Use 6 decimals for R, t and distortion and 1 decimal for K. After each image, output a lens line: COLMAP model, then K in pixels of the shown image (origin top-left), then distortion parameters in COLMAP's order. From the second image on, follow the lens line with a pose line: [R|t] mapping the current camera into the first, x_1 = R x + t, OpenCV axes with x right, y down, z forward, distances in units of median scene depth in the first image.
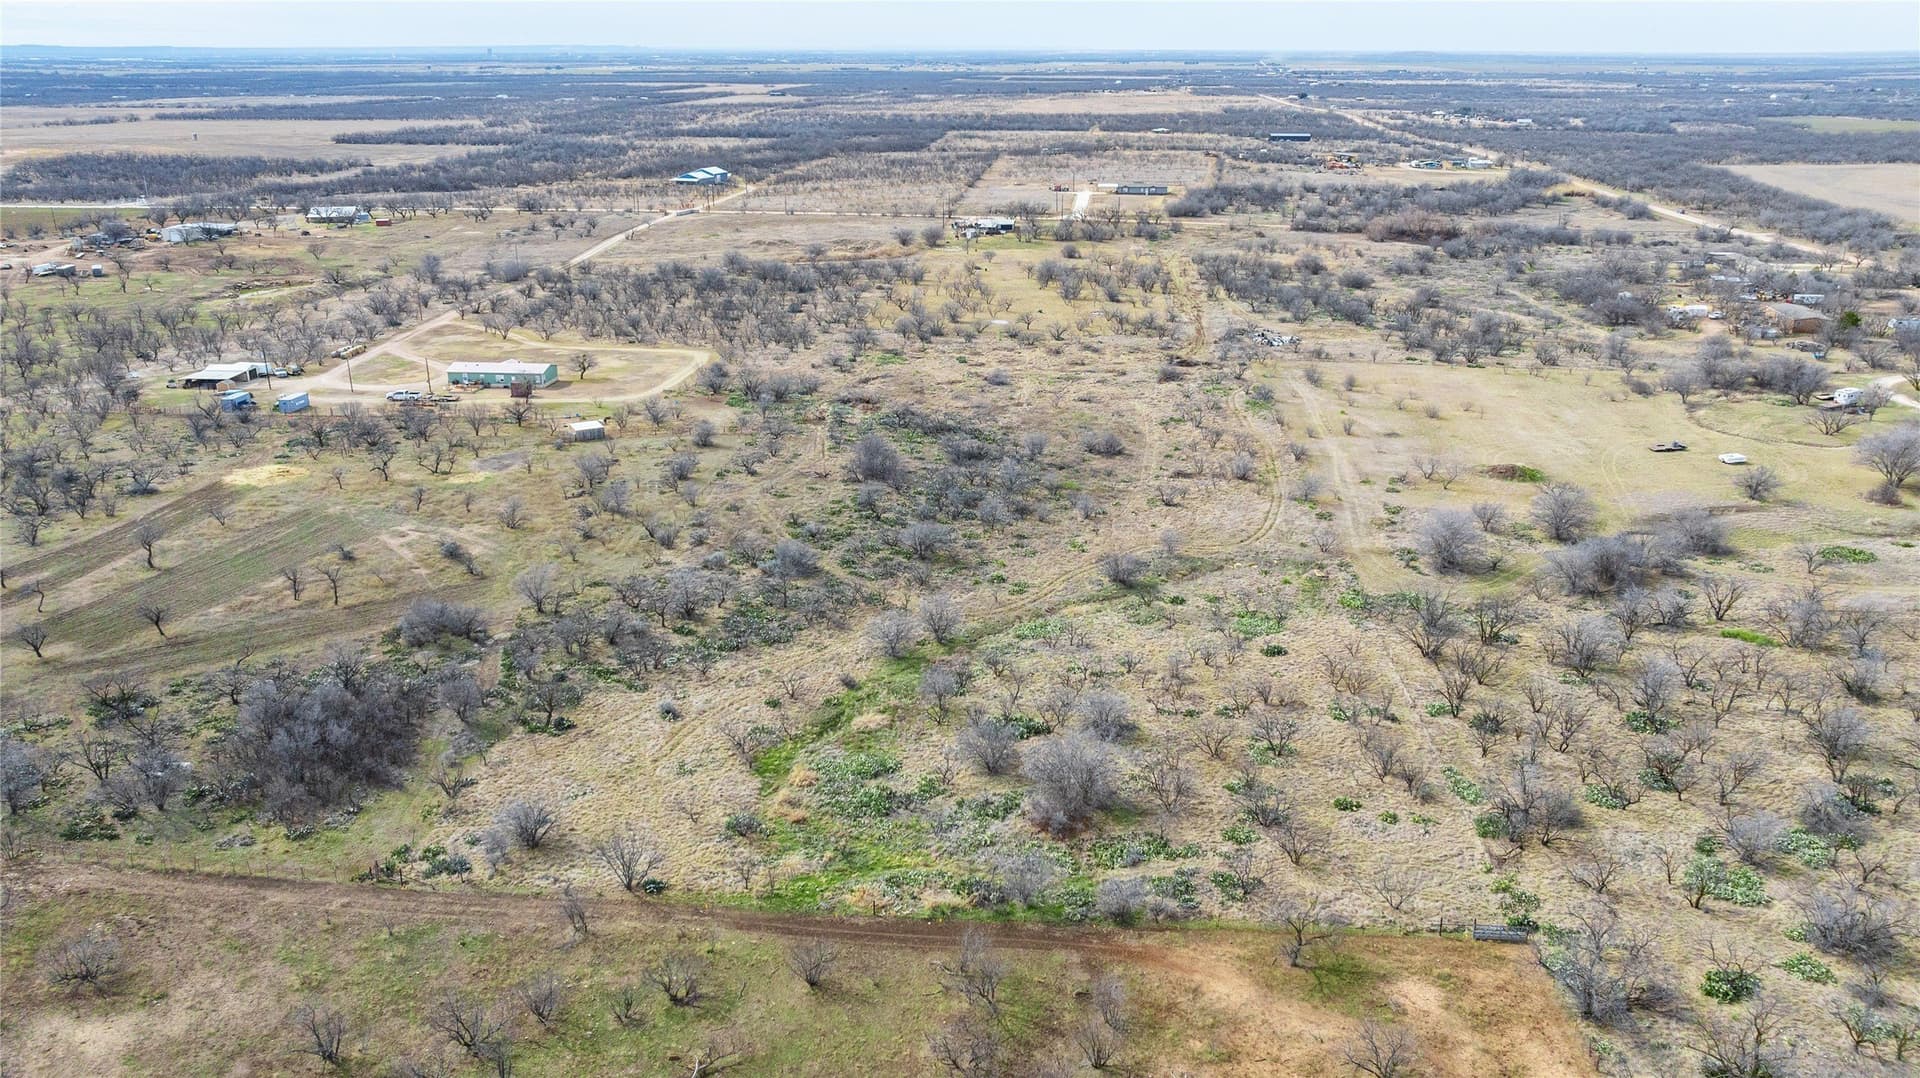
lens RADIAL K [[1432.7, 0, 975.0], [0, 1432.7, 500.0], [0, 0, 1]] dist [-0.019469, 0.012494]
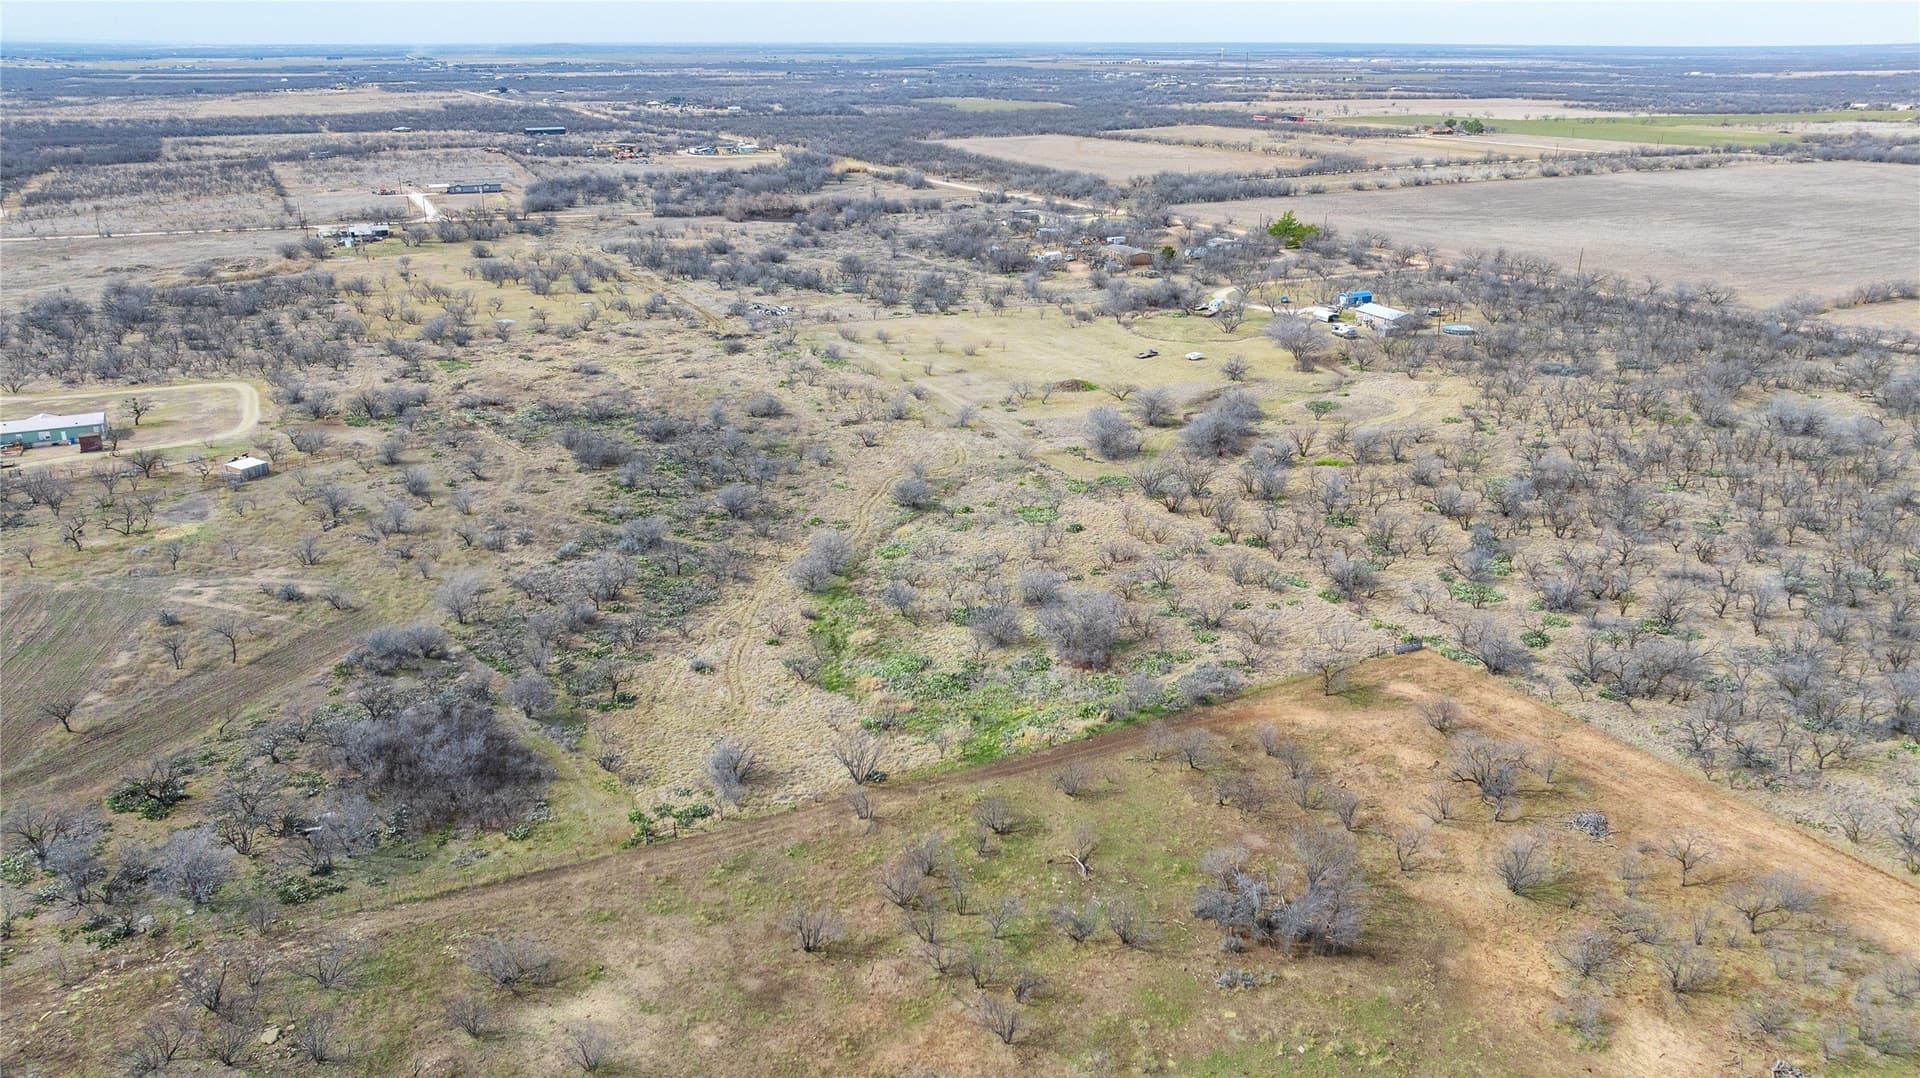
lens RADIAL K [[1350.0, 0, 964.3], [0, 1350.0, 634.5], [0, 0, 1]] dist [-0.023128, 0.018580]
pose [[0.845352, -0.215425, 0.488847, -0.246342], [0.160323, 0.975211, 0.152513, -0.001227], [-0.509584, -0.050554, 0.858935, 0.003141]]
